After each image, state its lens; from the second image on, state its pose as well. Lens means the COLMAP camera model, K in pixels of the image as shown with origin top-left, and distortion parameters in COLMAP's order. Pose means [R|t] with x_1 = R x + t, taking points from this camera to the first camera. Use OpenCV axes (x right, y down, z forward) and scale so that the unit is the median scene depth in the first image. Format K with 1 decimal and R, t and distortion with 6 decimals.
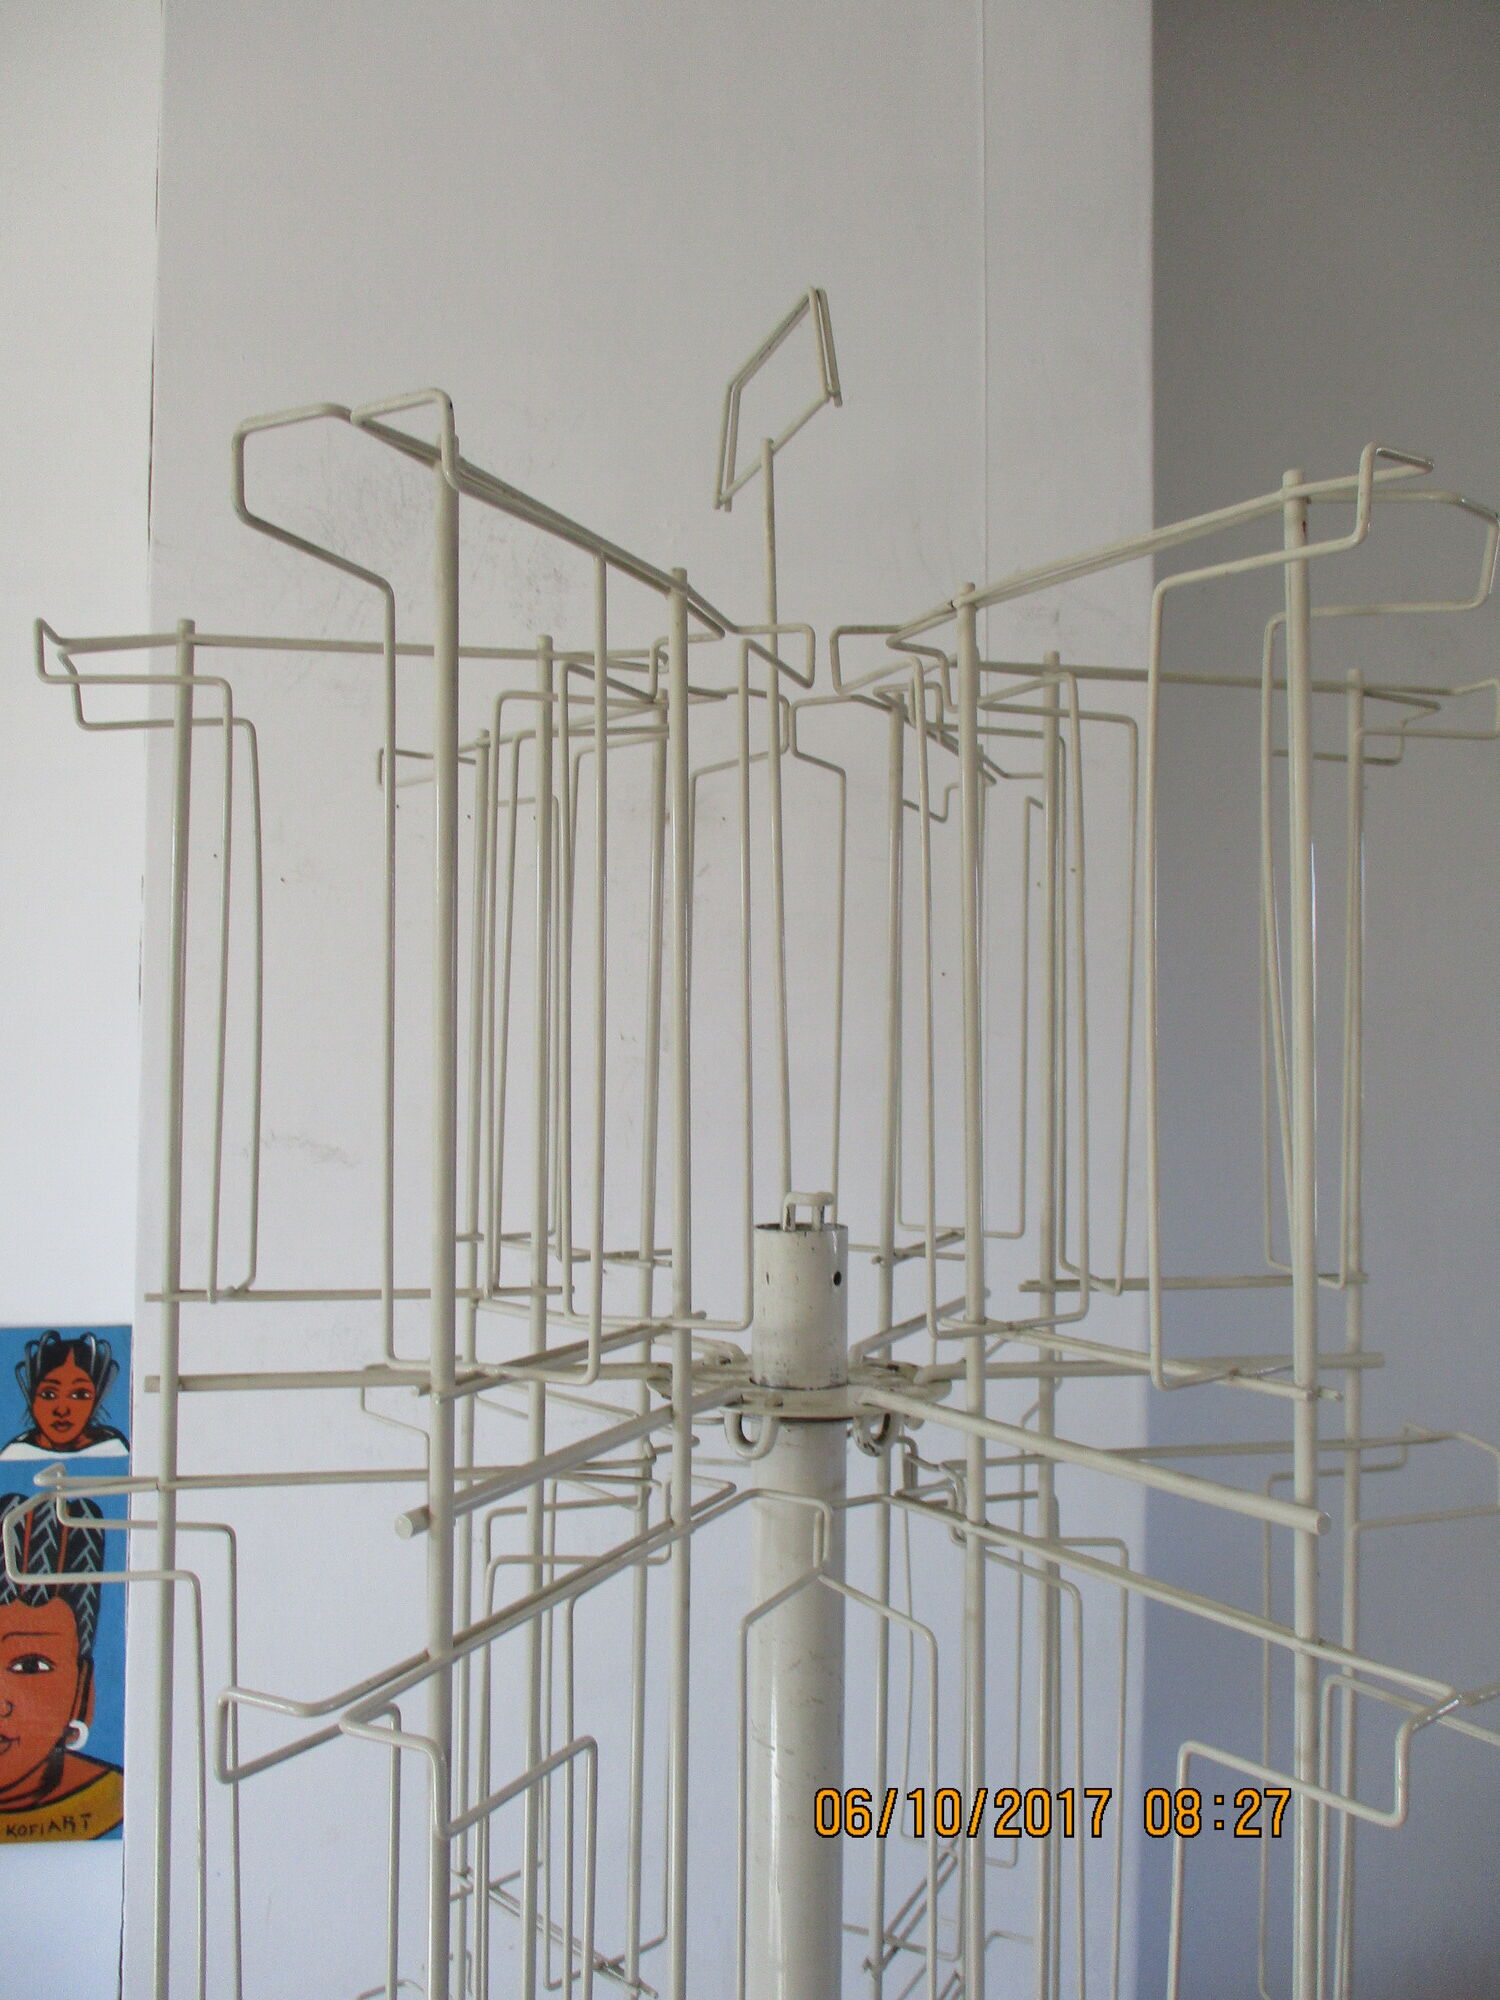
lens RADIAL K [[1676.7, 0, 751.4], [0, 1676.7, 1005.7], [0, 0, 1]] dist [-0.011917, -0.010561]
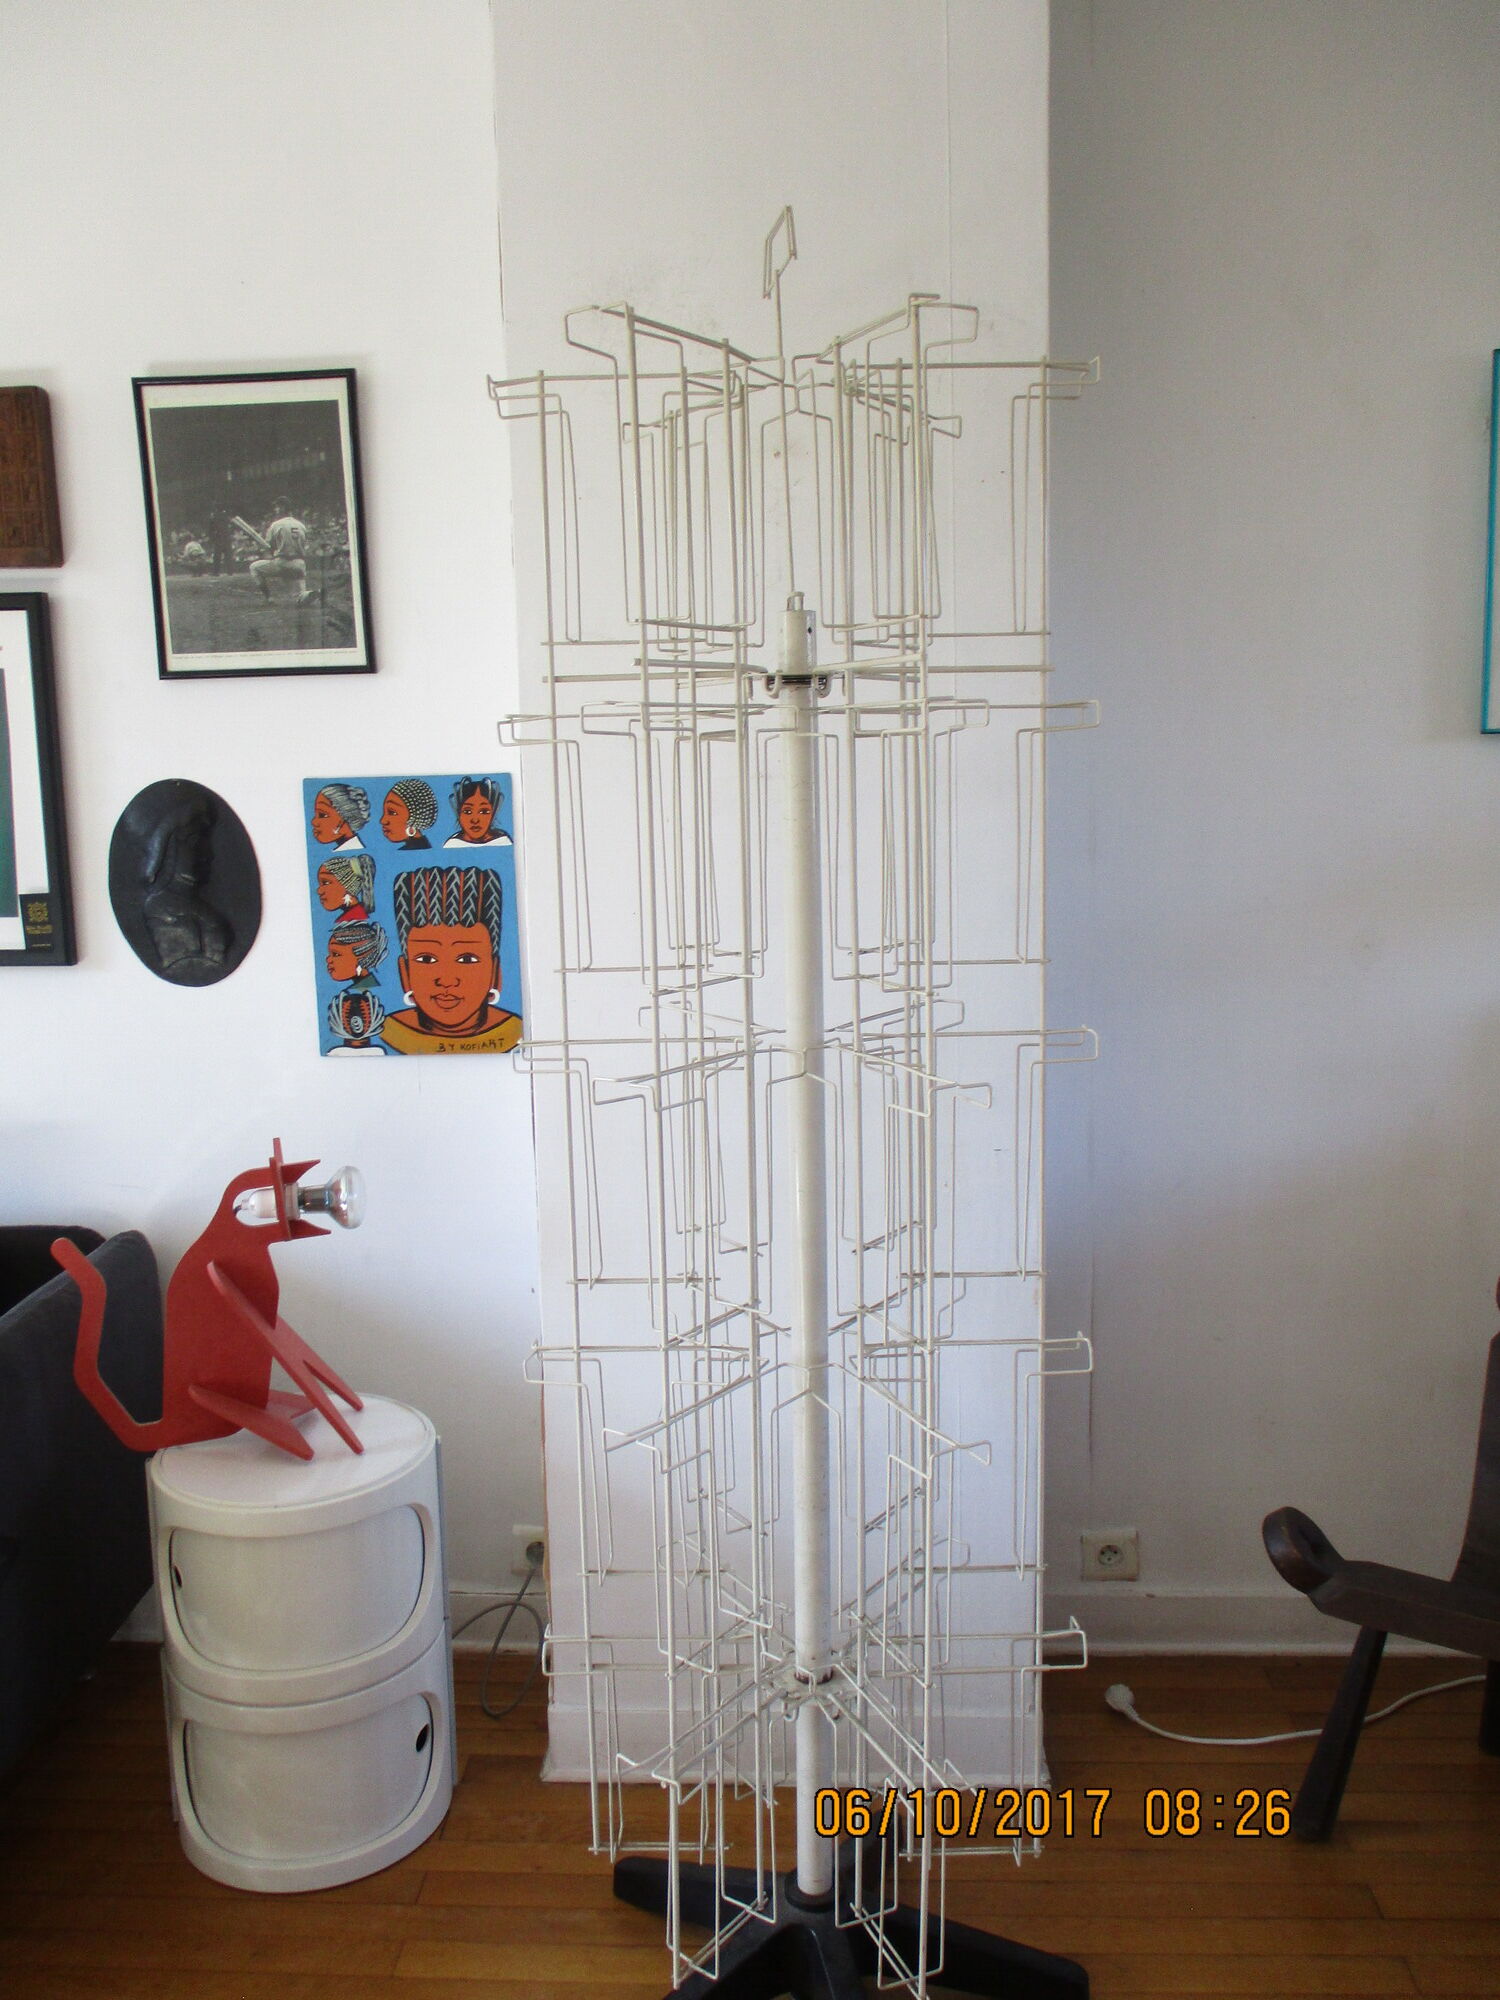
lens RADIAL K [[1676.7, 0, 756.9], [0, 1676.7, 1000.3], [0, 0, 1]] dist [-0.011917, -0.010561]
pose [[0.986099, -0.007951, -0.165970, 0.190583], [0.036242, 0.985096, 0.168142, 0.141600], [0.162160, -0.171820, 0.971690, -0.757276]]
